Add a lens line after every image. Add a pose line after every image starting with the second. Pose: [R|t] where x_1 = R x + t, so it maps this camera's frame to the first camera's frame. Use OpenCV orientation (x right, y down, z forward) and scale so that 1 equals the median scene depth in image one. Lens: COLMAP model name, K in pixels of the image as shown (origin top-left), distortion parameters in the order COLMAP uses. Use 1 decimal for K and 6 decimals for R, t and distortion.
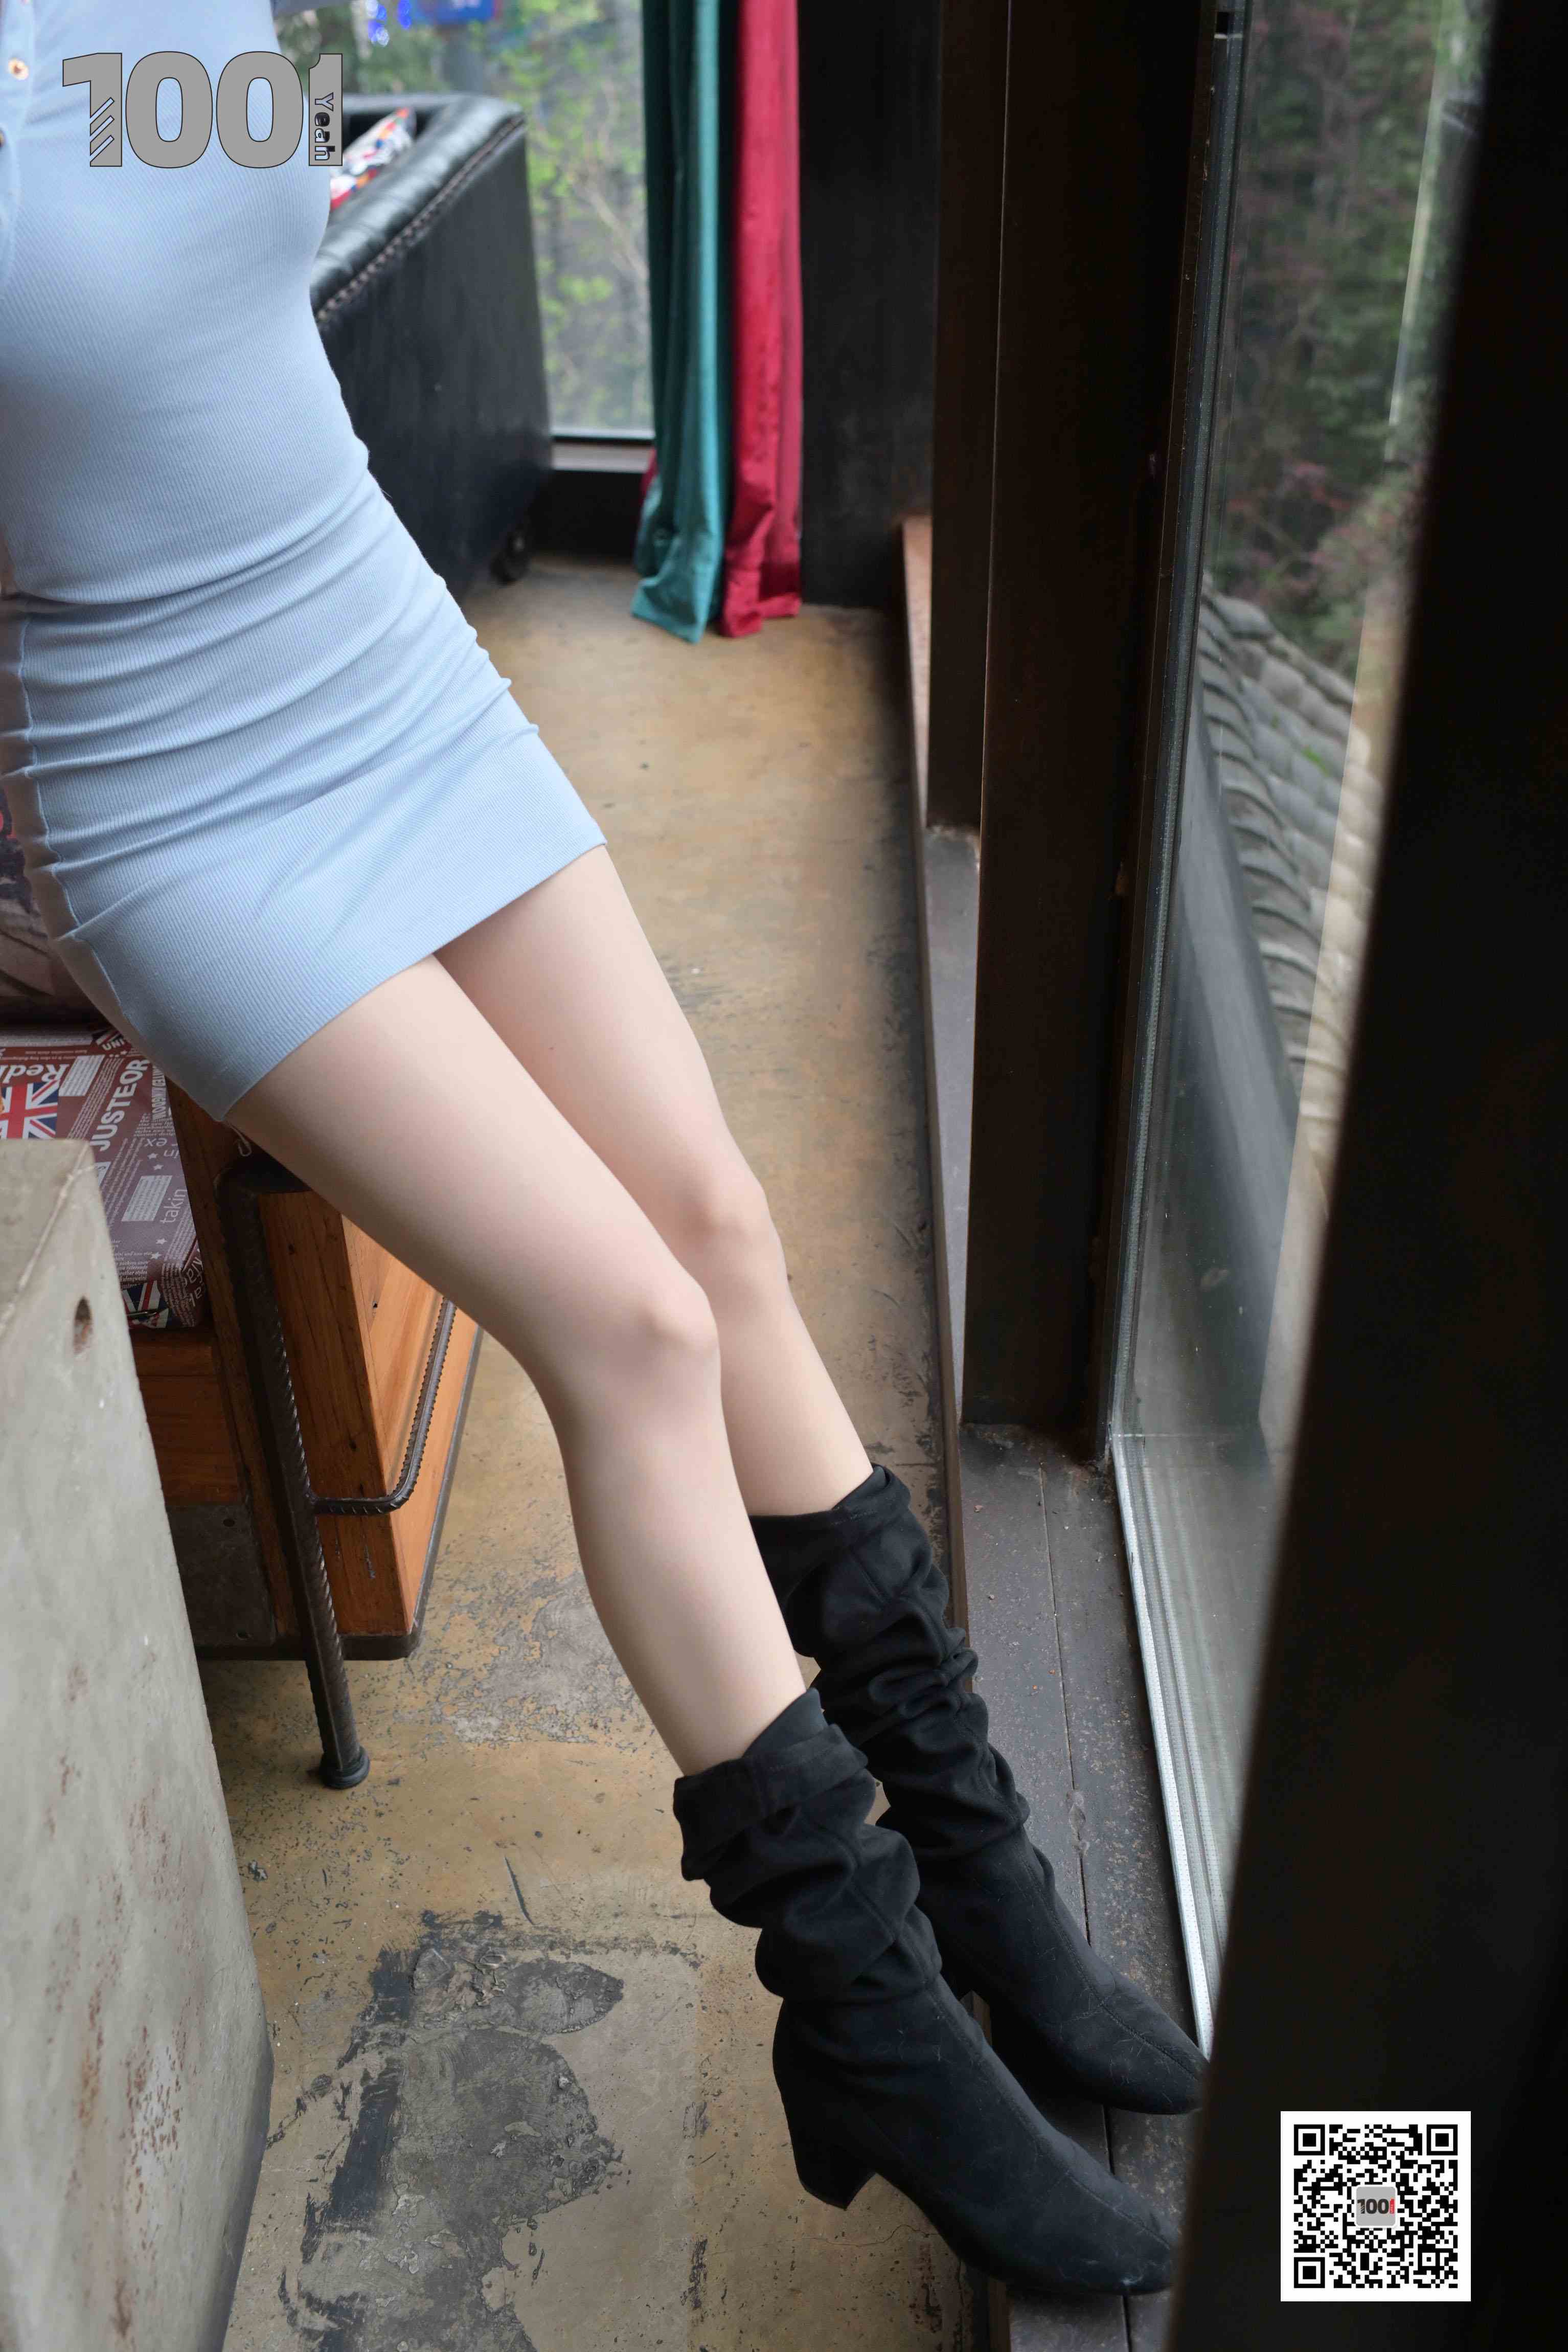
lens RADIAL K [[2336.0, 0, 784.0], [0, 2336.0, 1176.0], [0, 0, 1]] dist [0.009195, -0.000460]
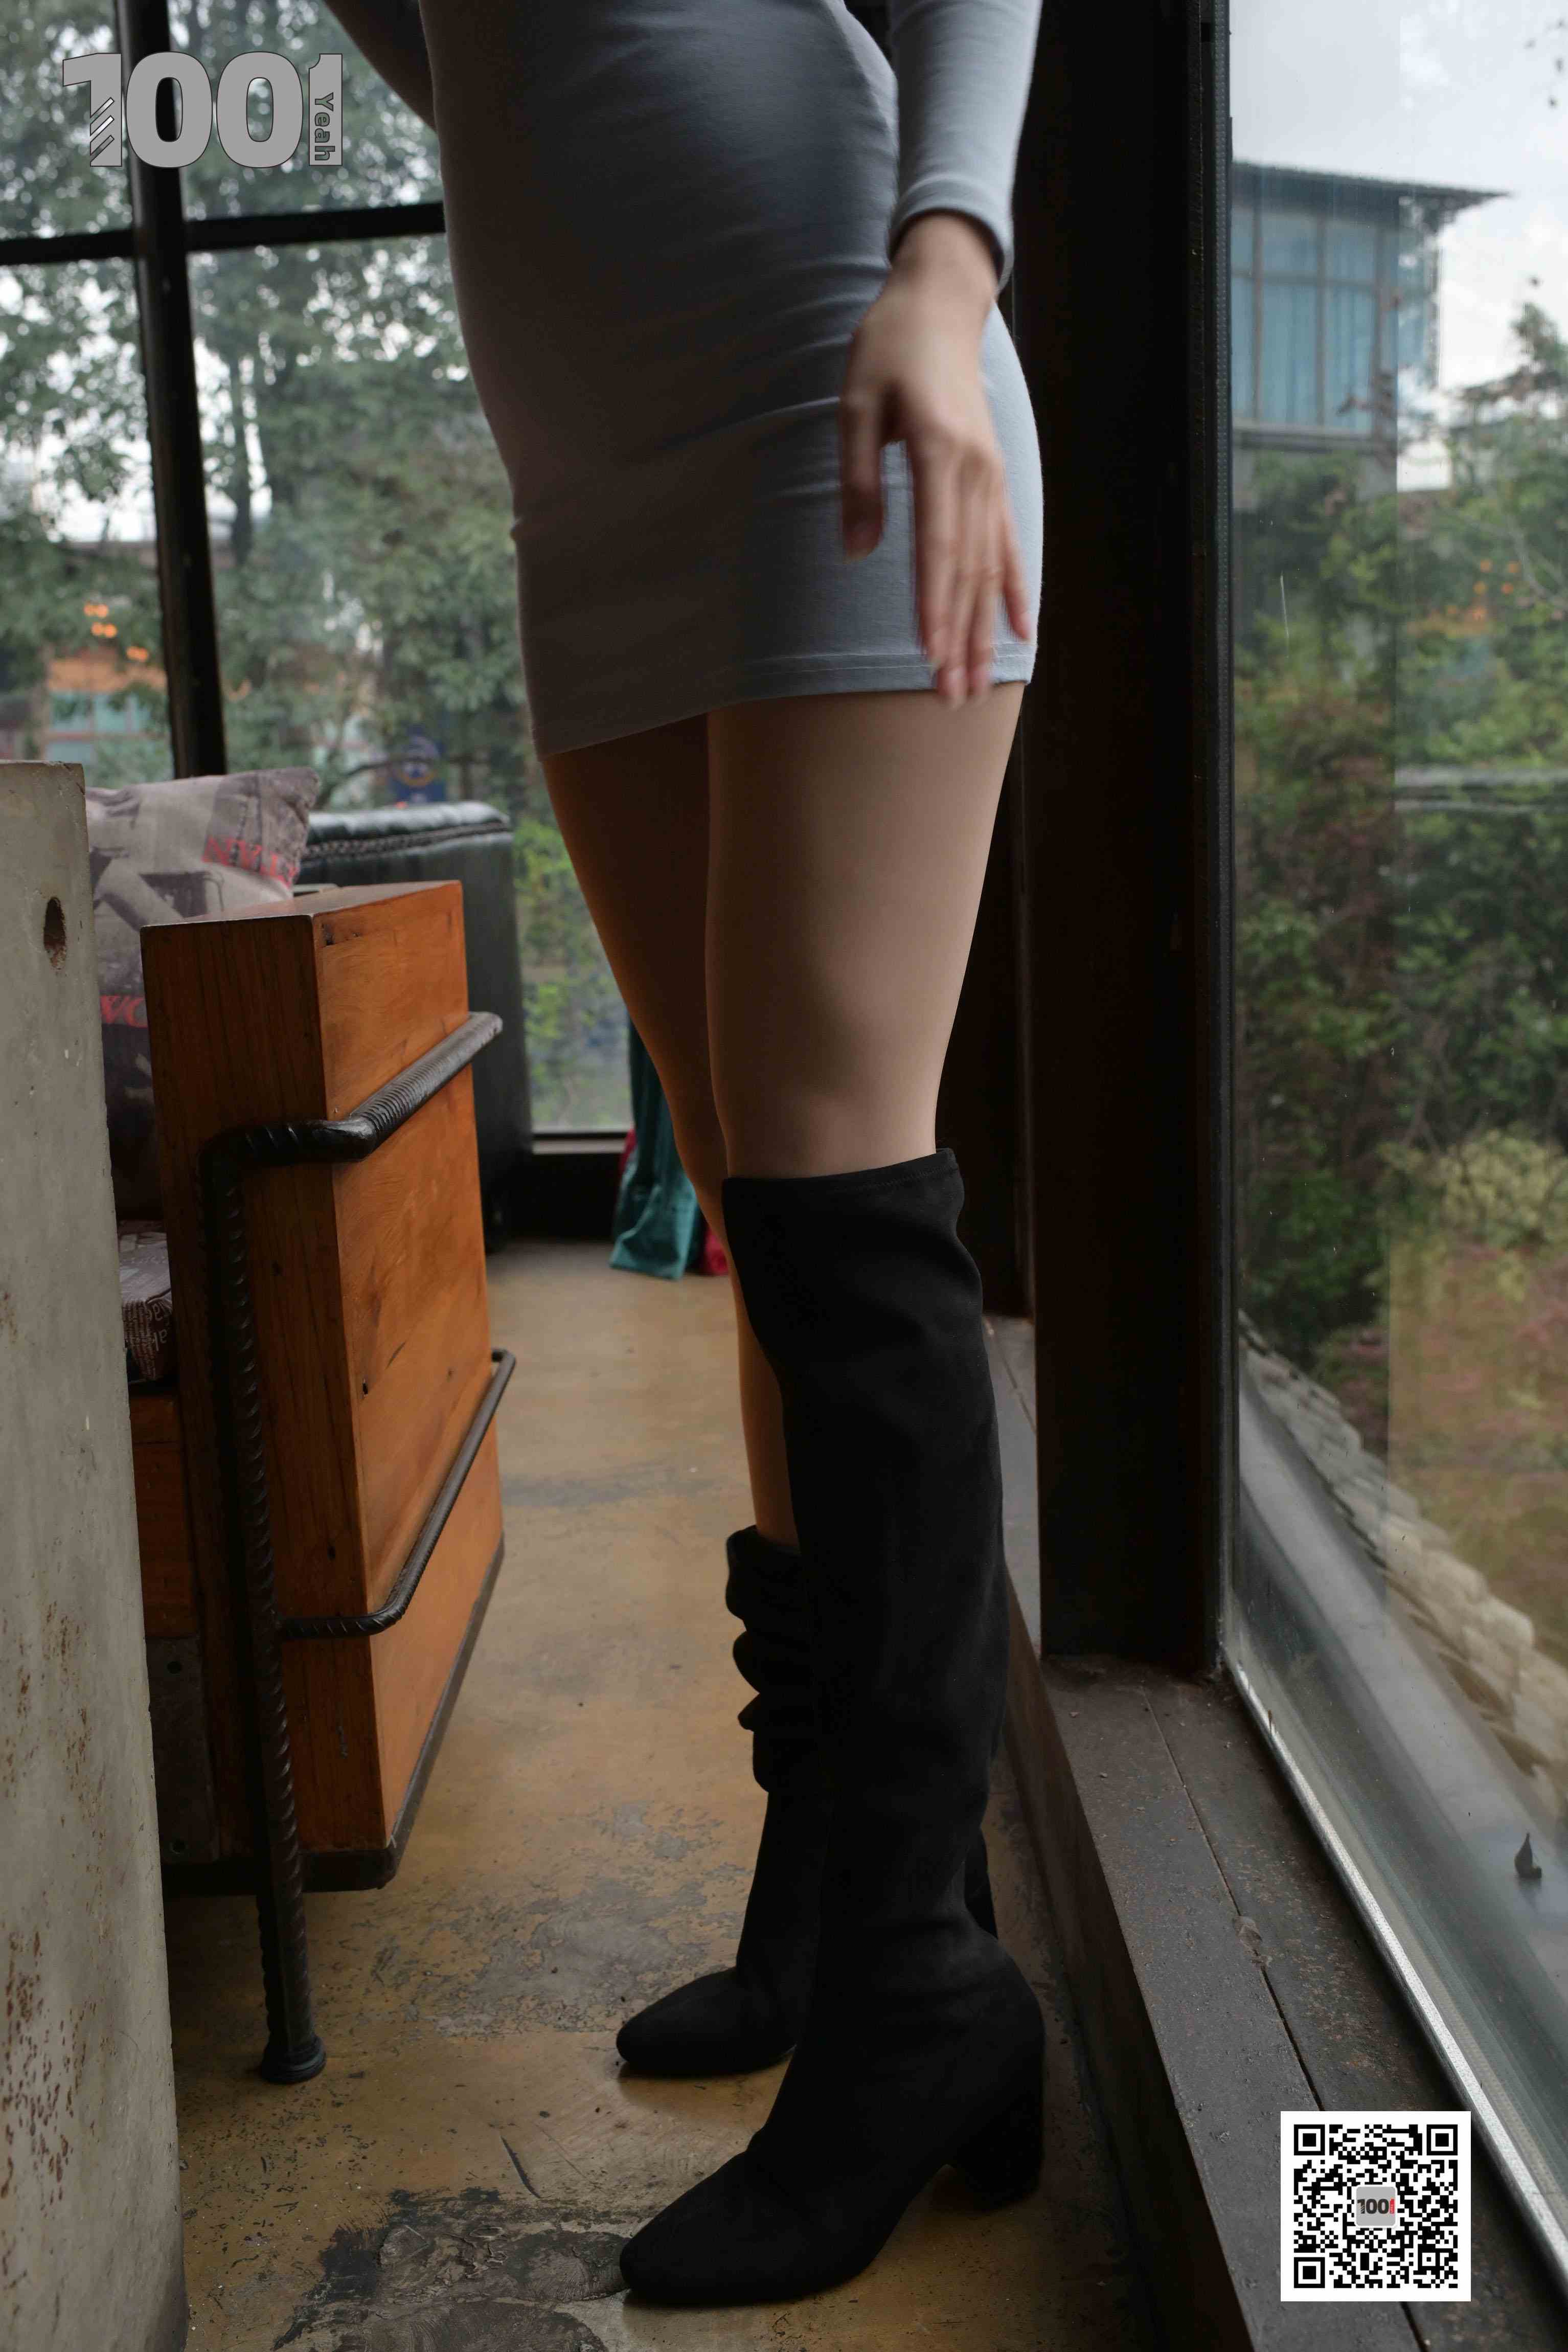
lens RADIAL K [[2347.6, 0, 767.8], [0, 2347.6, 1179.3], [0, 0, 1]] dist [0.001487, -0.007195]
pose [[0.999443, -0.025927, 0.021000, -0.042022], [0.032420, 0.903382, -0.427609, 0.354564], [-0.007884, 0.428052, 0.903720, 0.179496]]
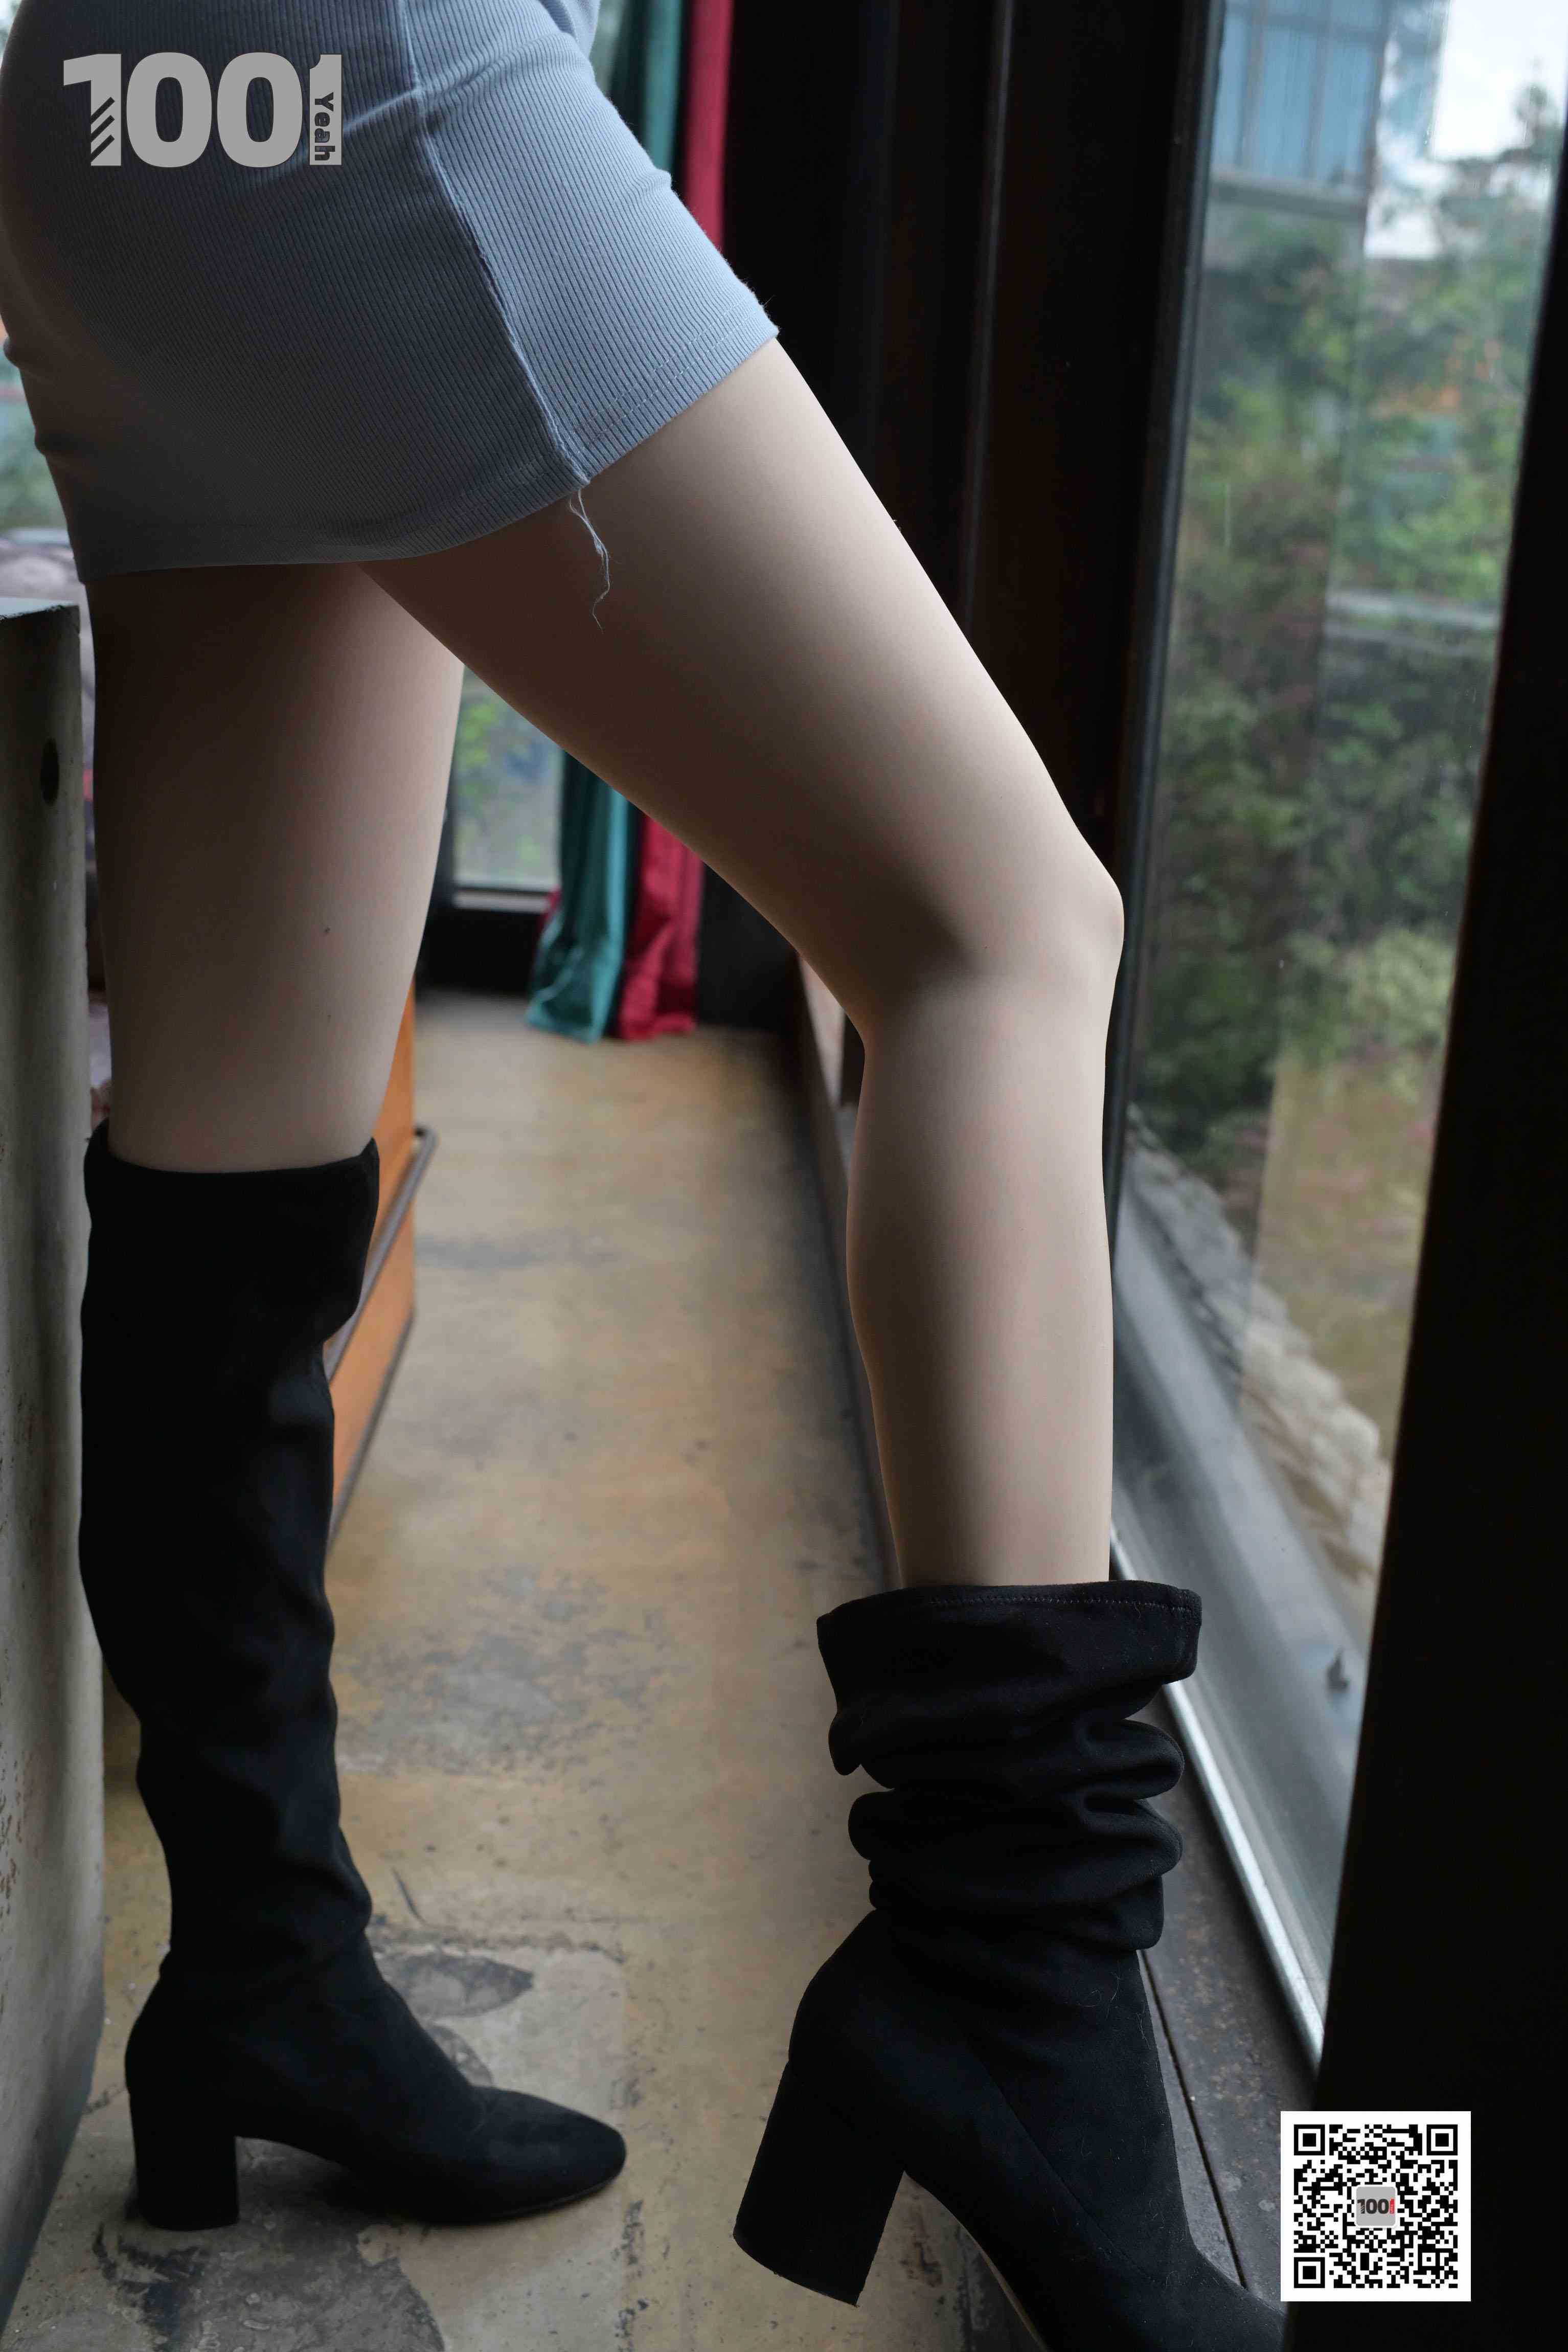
lens RADIAL K [[2356.3, 0, 784.0], [0, 2356.3, 1176.0], [0, 0, 1]] dist [0.002676, -0.004658]
pose [[0.996609, 0.044550, 0.069178, -0.050116], [-0.019665, 0.945344, -0.325481, 0.344236], [-0.079897, 0.323017, 0.943015, 0.112264]]
